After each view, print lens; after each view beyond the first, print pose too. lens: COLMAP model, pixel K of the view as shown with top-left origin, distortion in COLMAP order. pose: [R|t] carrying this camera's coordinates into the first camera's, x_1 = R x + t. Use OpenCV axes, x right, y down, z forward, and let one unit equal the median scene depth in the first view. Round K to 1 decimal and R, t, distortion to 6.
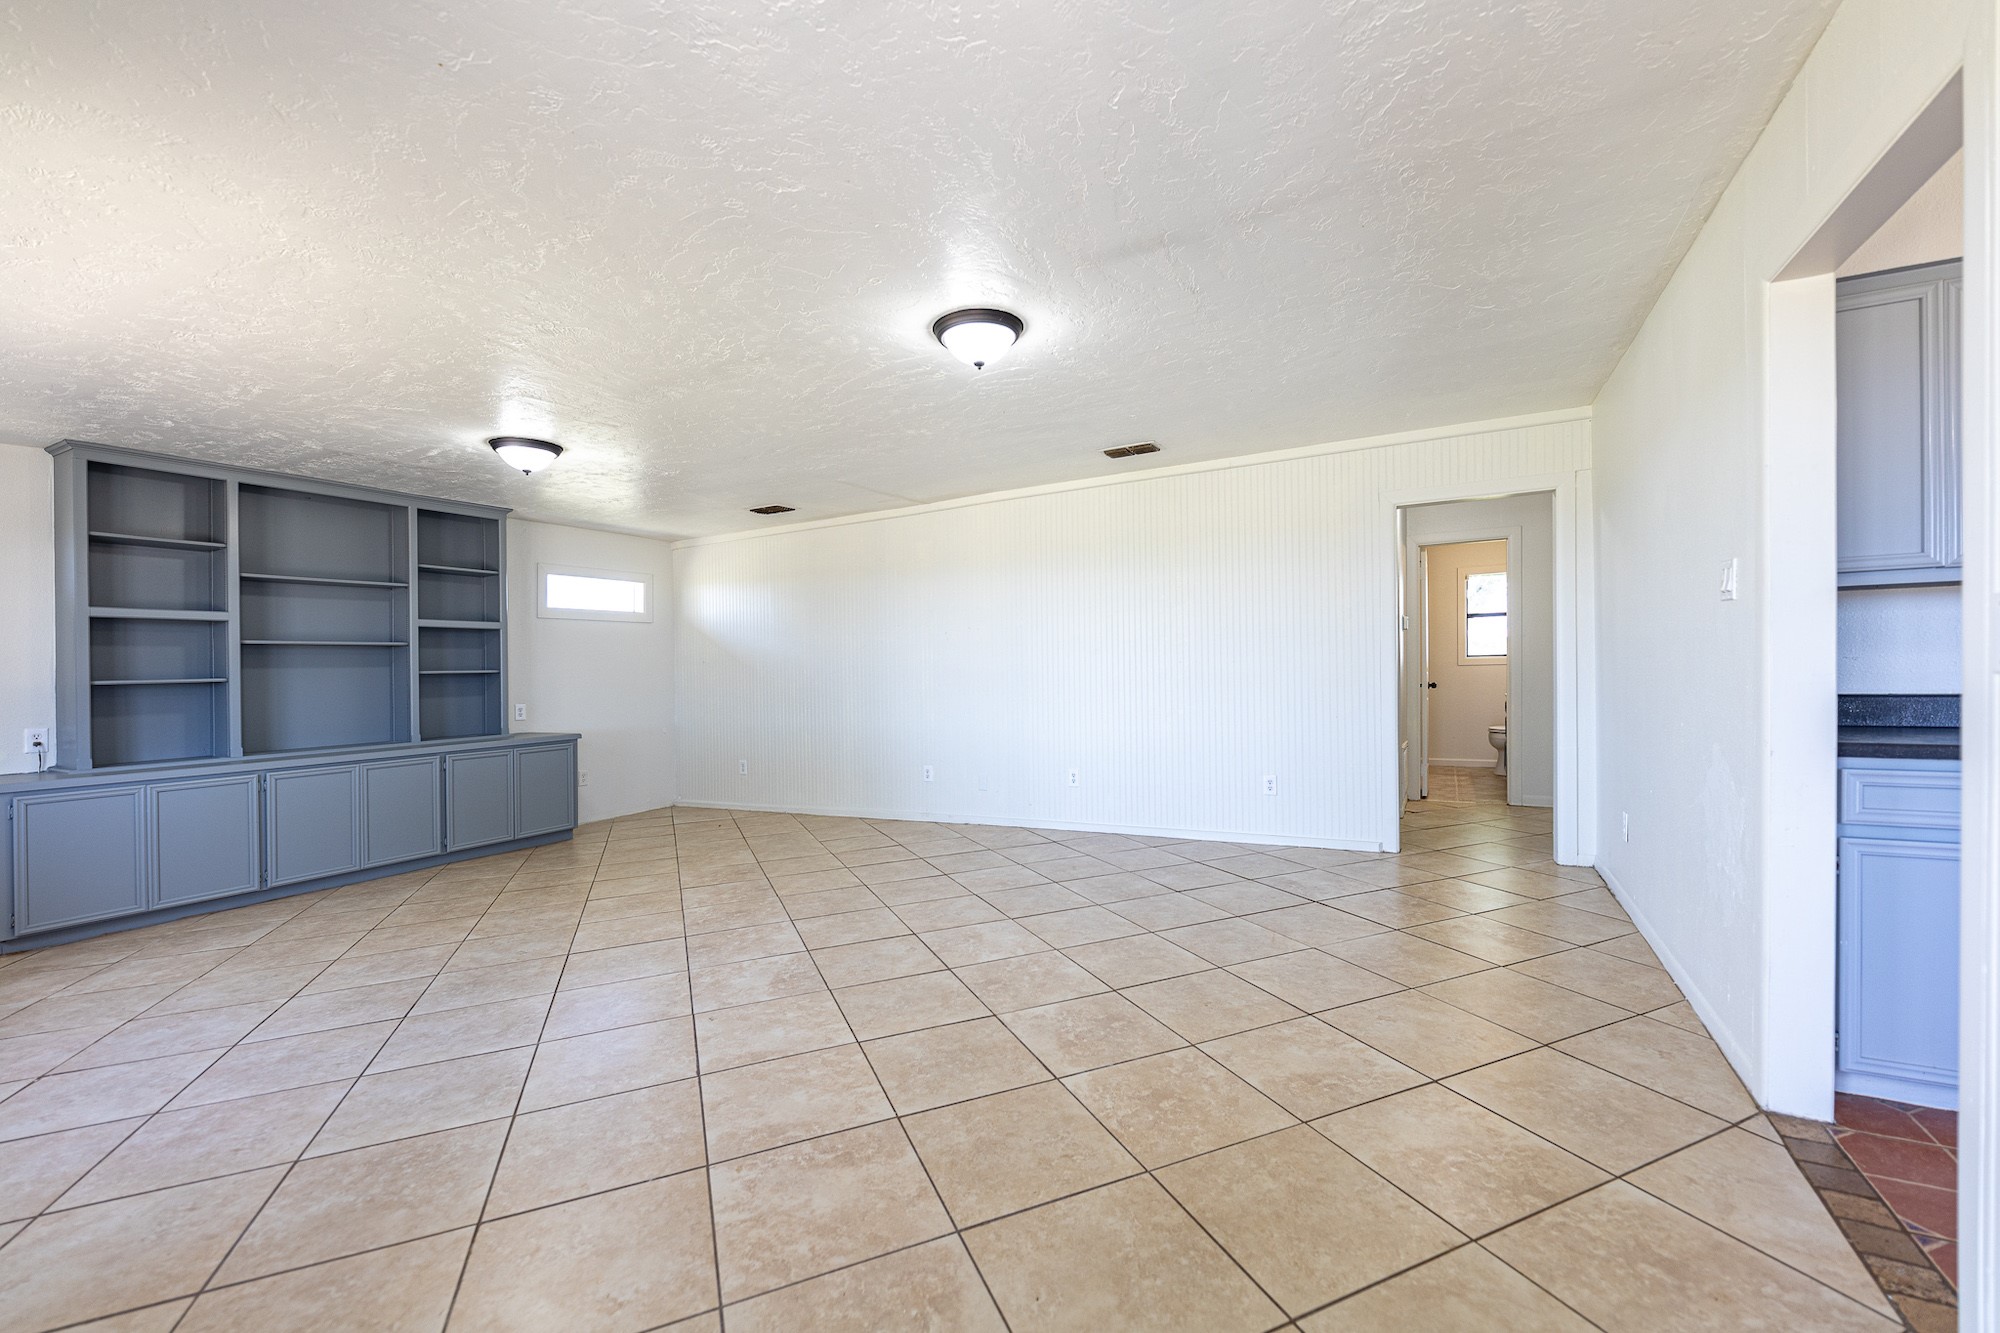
lens RADIAL K [[793.2, 0, 1004.9], [0, 793.2, 661.2], [0, 0, 1]] dist [-0.000690, -0.003593]
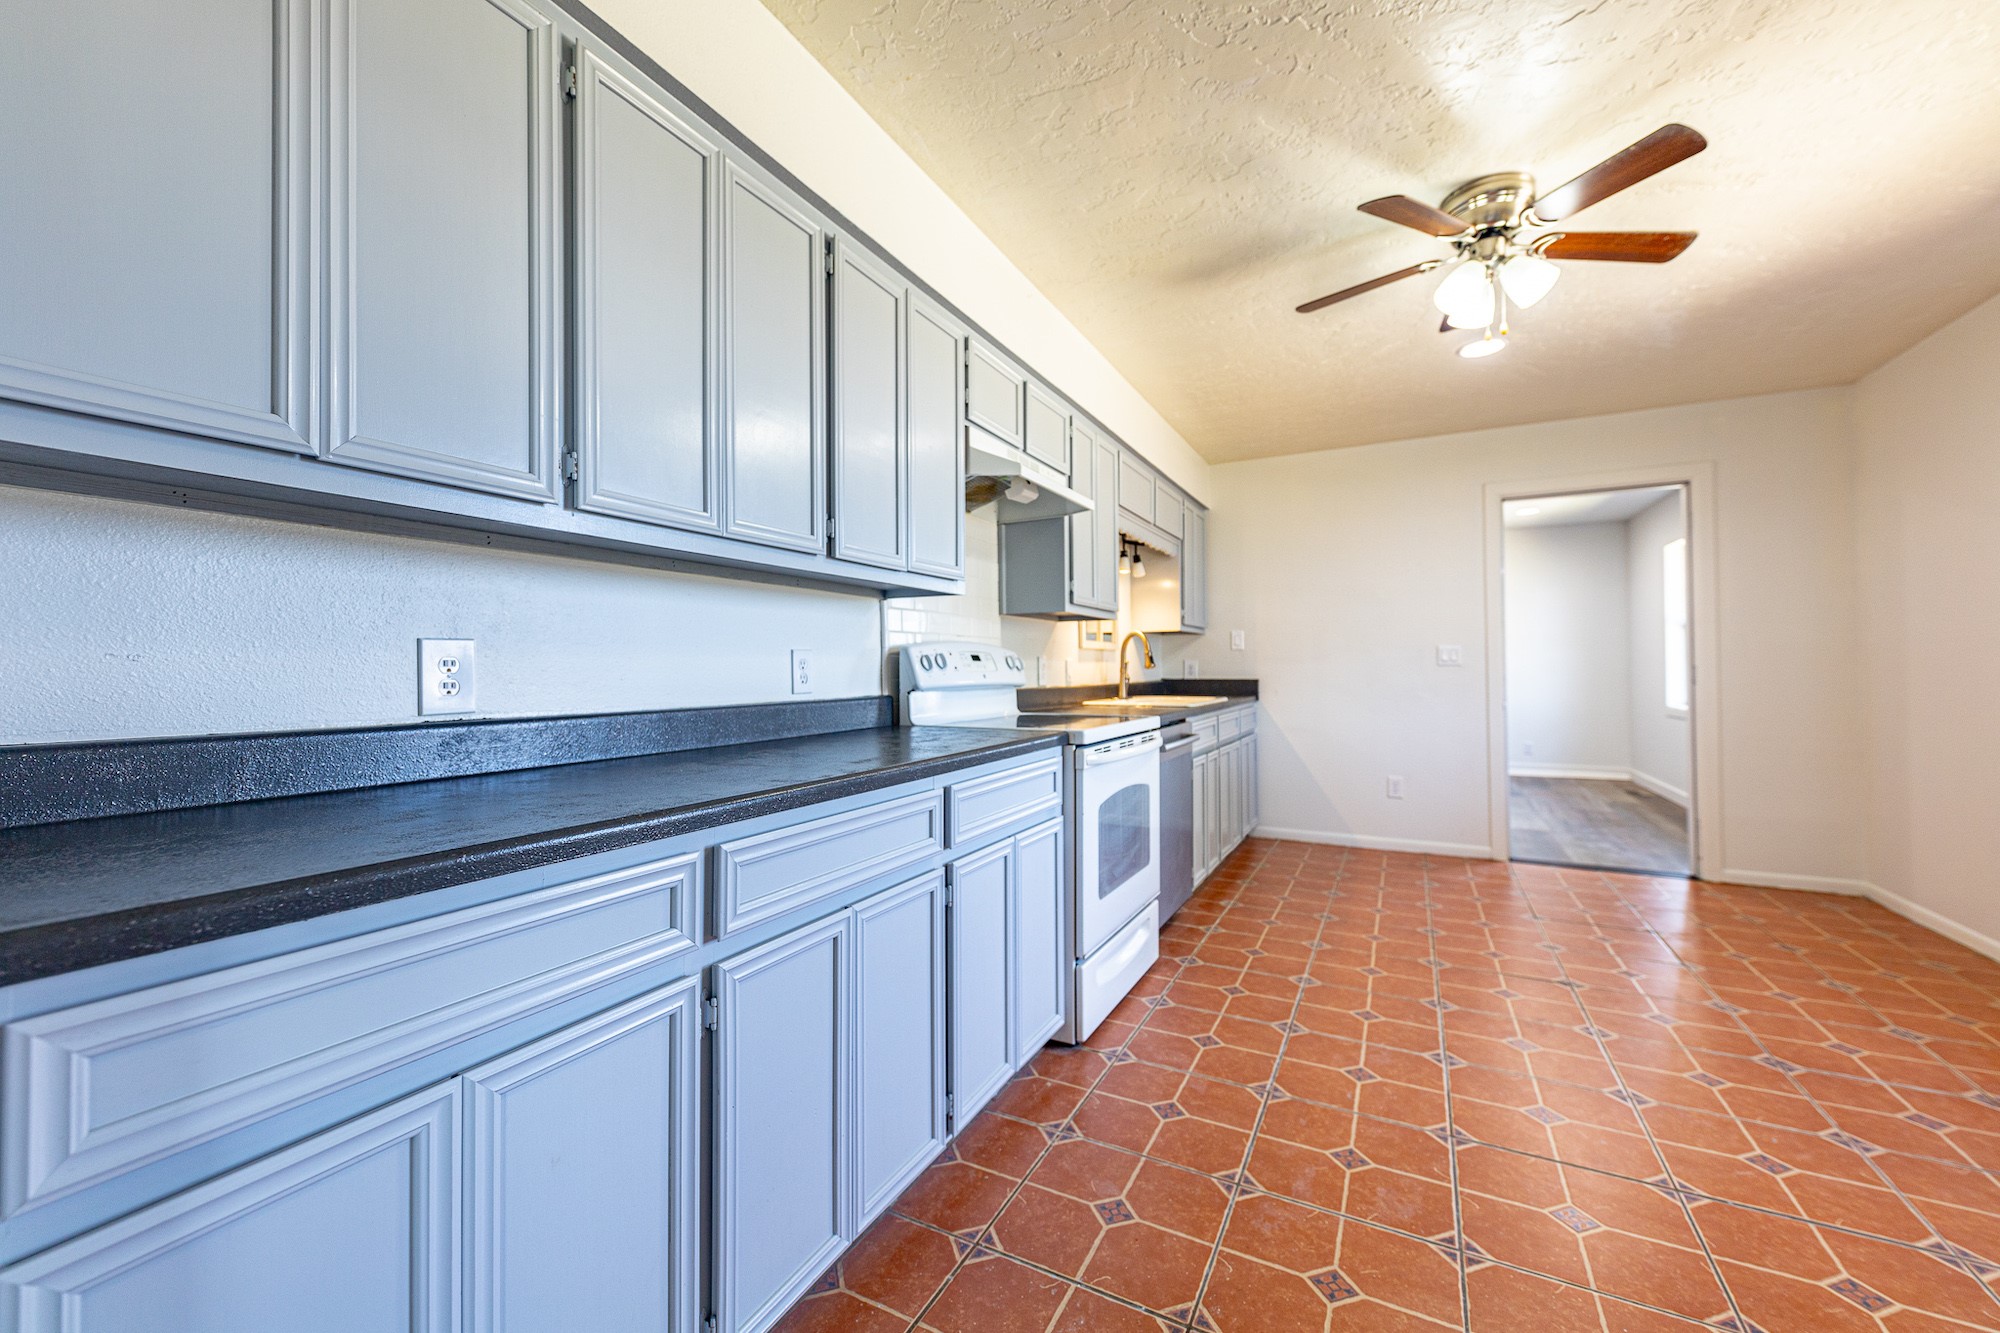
lens RADIAL K [[793.2, 0, 1004.9], [0, 793.2, 661.2], [0, 0, 1]] dist [-0.000690, -0.003593]
pose [[-0.022125, 0.011870, 0.999685, 0.687817], [0.004597, 0.999920, -0.011771, 0.007555], [-0.999745, 0.004335, -0.022178, 0.576917]]
